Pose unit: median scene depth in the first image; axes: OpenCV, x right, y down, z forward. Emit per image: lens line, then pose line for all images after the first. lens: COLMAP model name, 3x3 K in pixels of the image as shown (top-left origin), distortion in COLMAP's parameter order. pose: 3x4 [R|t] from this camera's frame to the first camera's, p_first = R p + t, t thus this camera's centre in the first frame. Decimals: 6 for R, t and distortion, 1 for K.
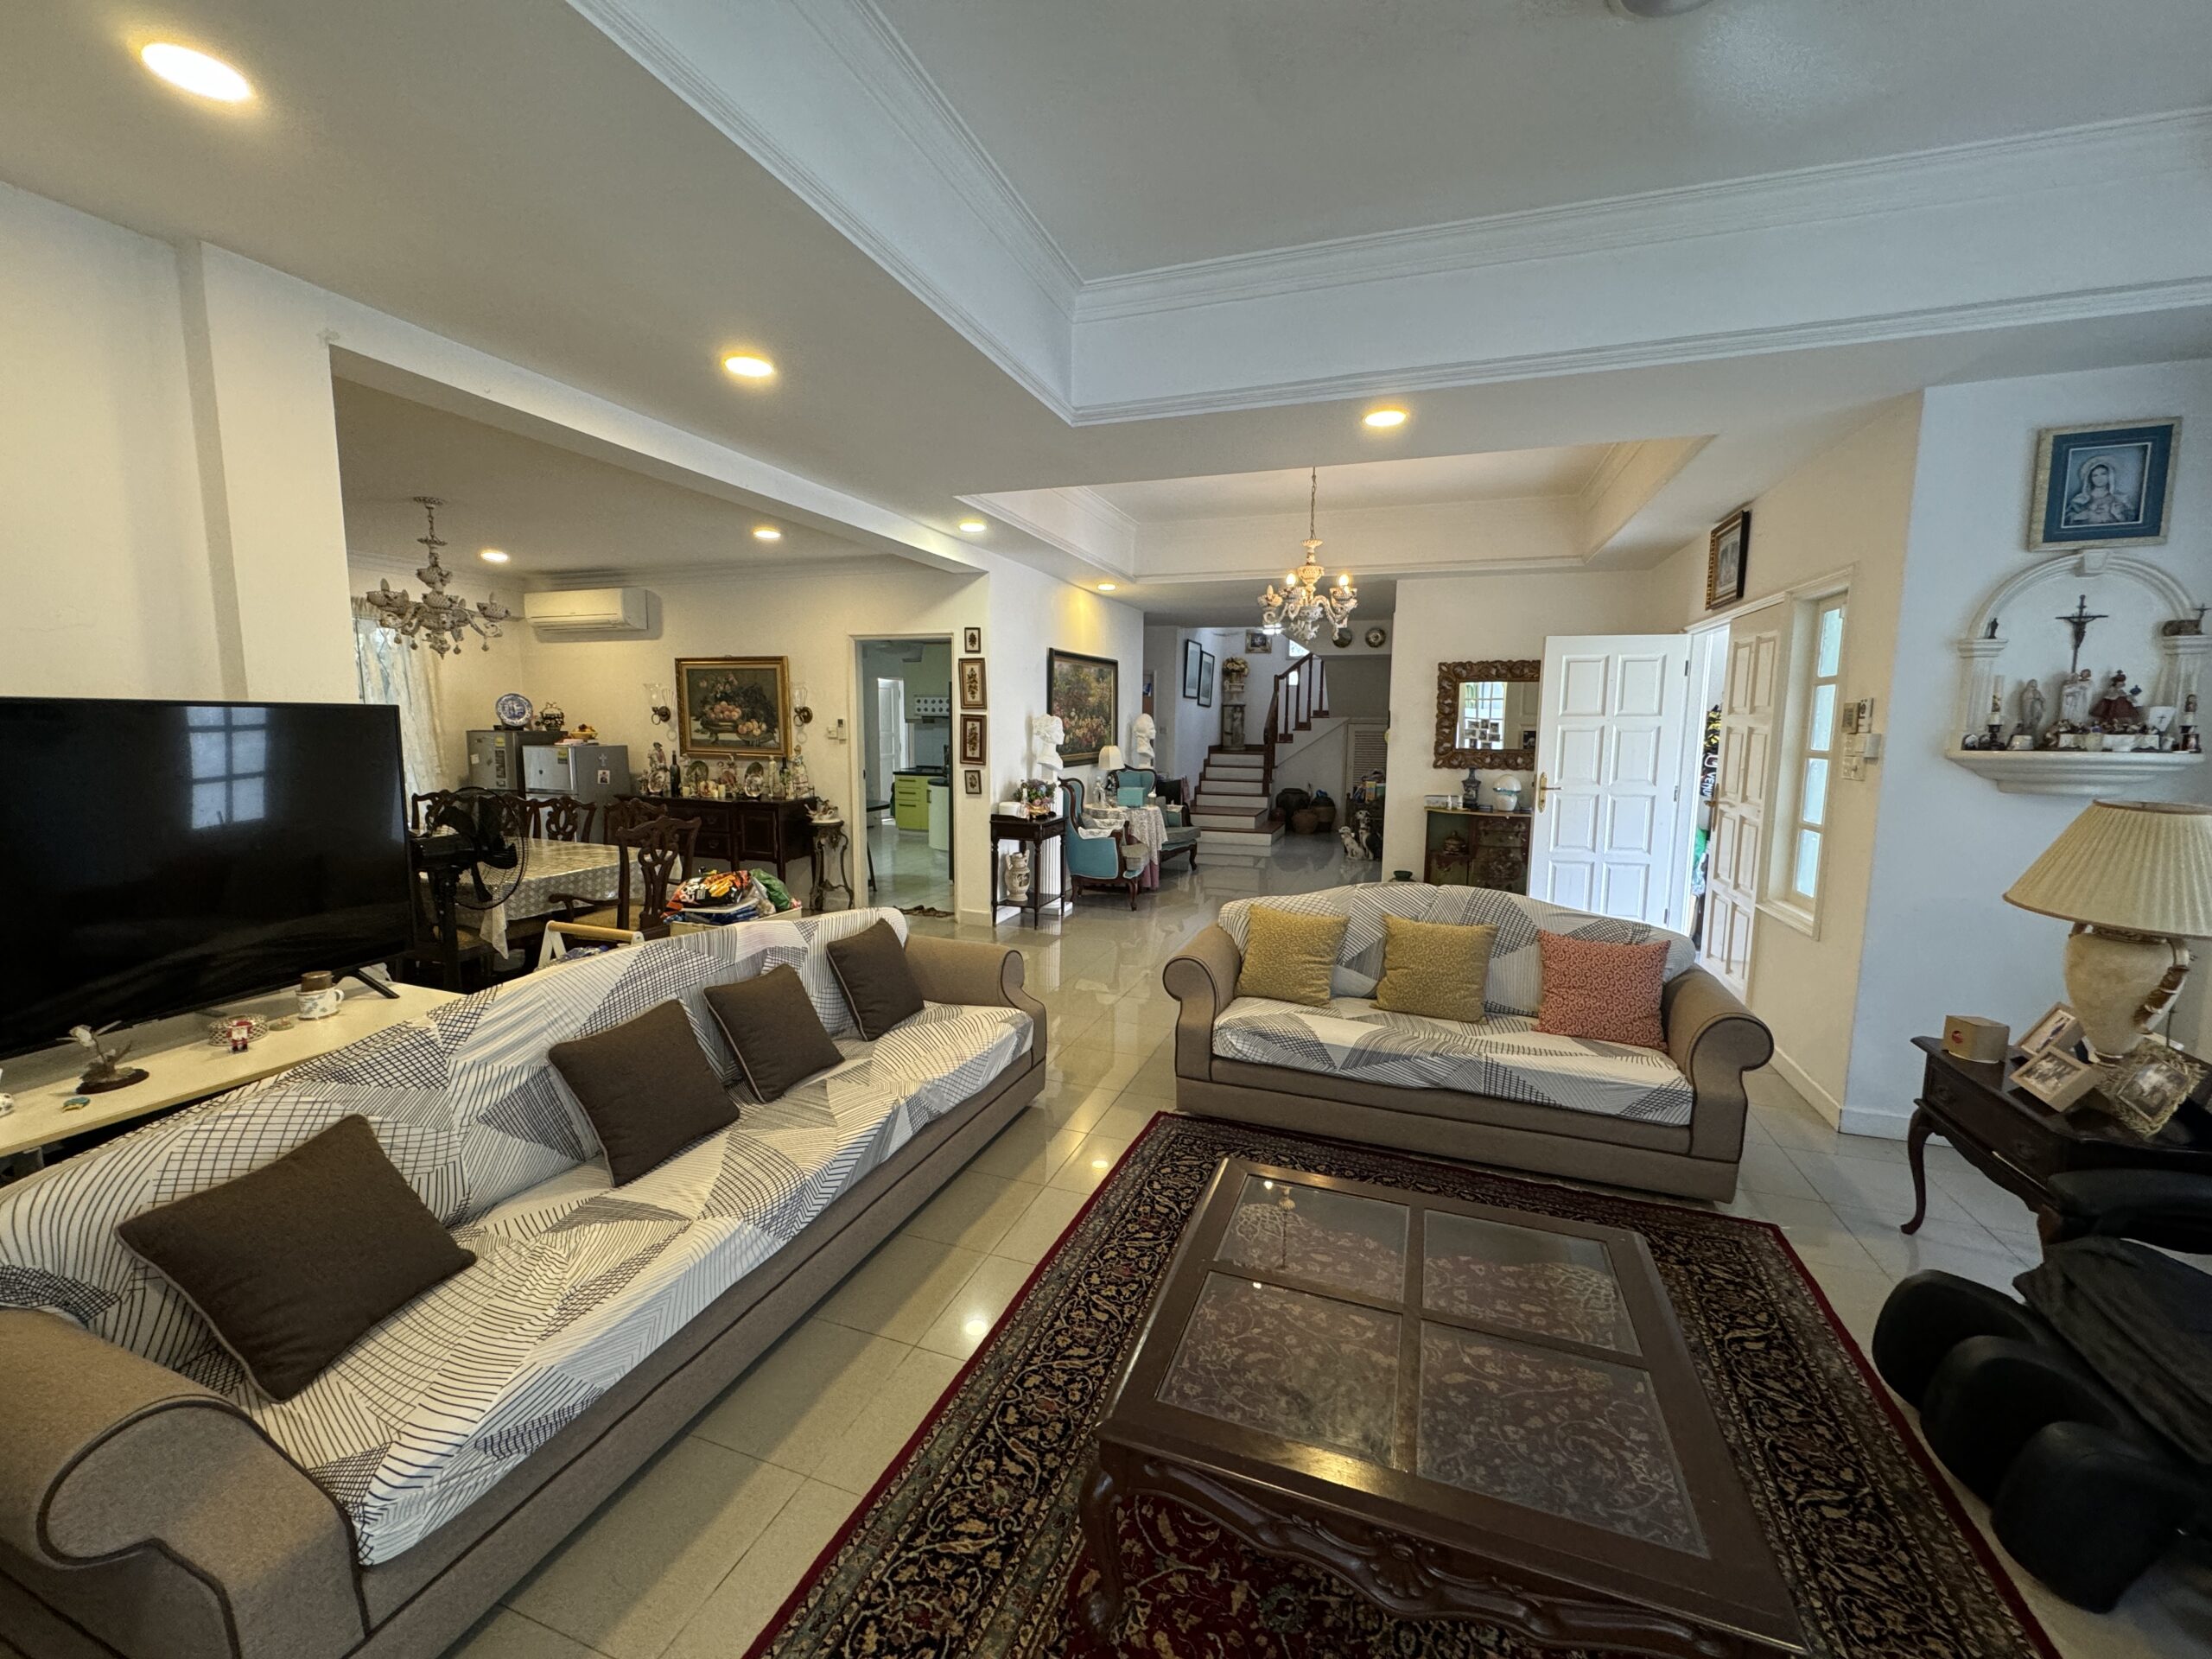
lens RADIAL K [[887.8, 0, 1105.9], [0, 887.8, 827.9], [0, 0, 1]] dist [0.001691, 0.000254]
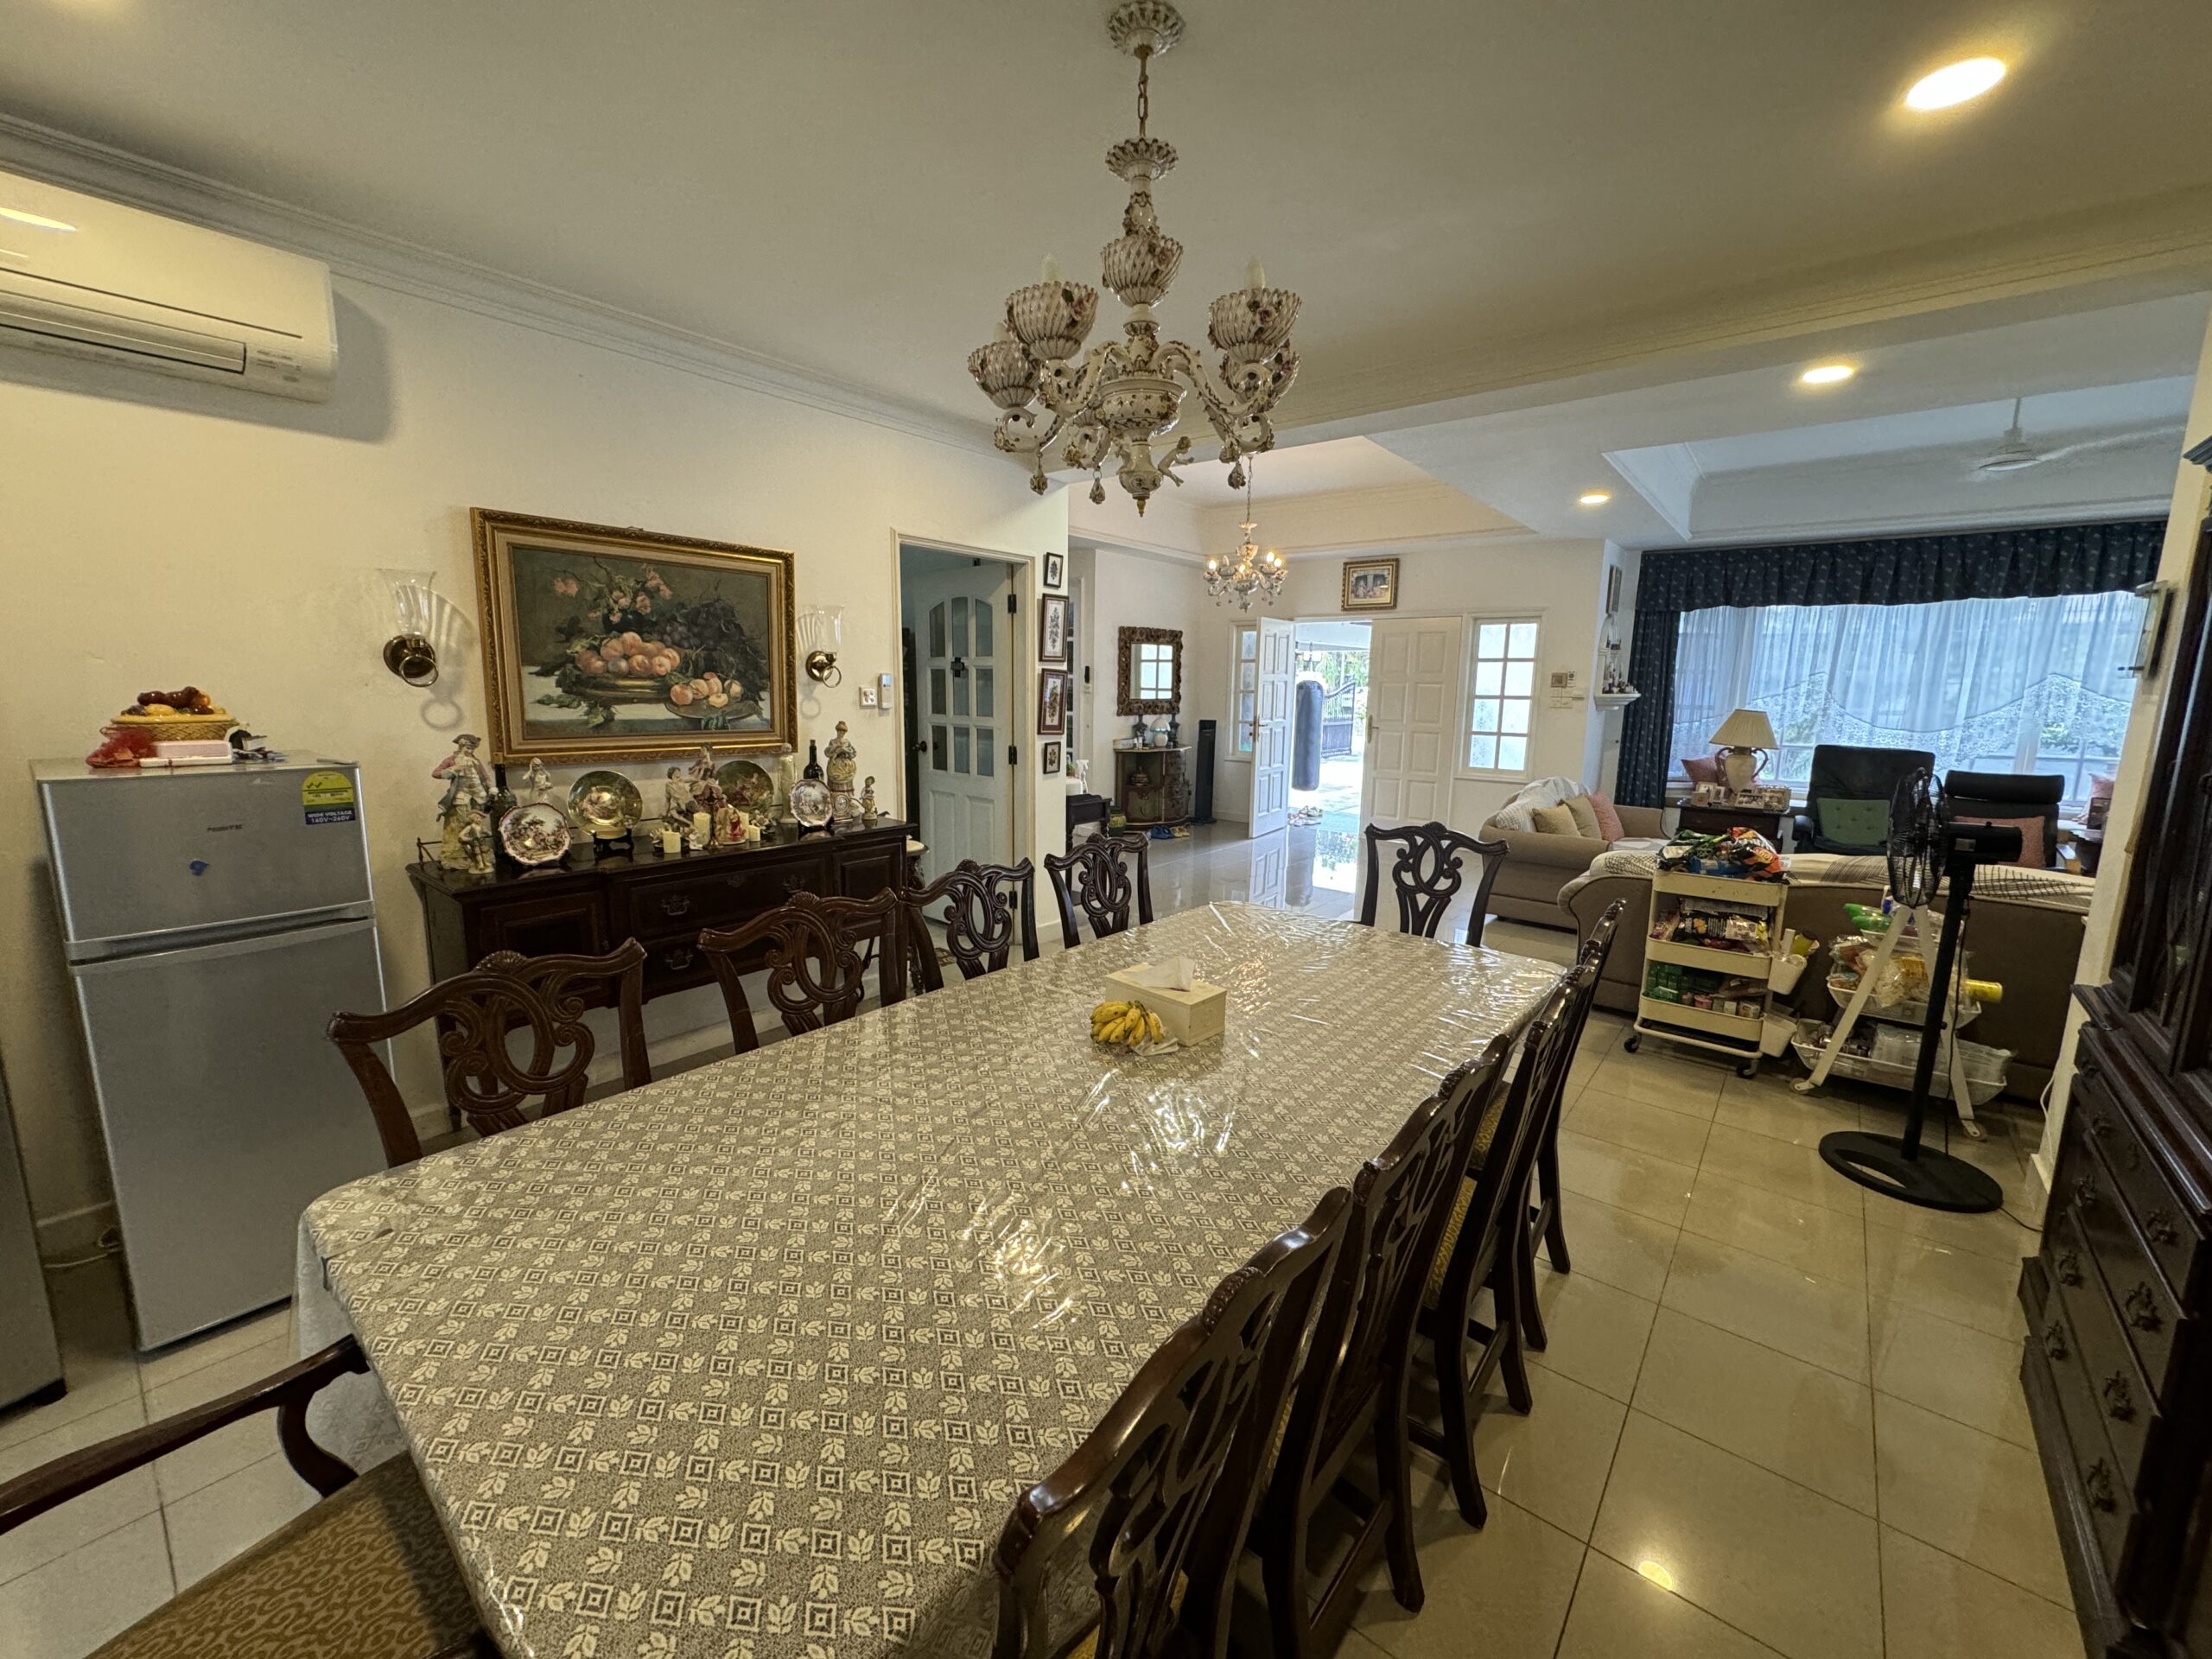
lens RADIAL K [[887.8, 0, 1111.8], [0, 887.8, 823.7], [0, 0, 1]] dist [0.001691, 0.000254]
pose [[0.323820, -0.155933, 0.933180, -0.781033], [0.100421, 0.986418, 0.129982, -0.081927], [-0.940774, 0.051620, 0.335081, 0.631730]]
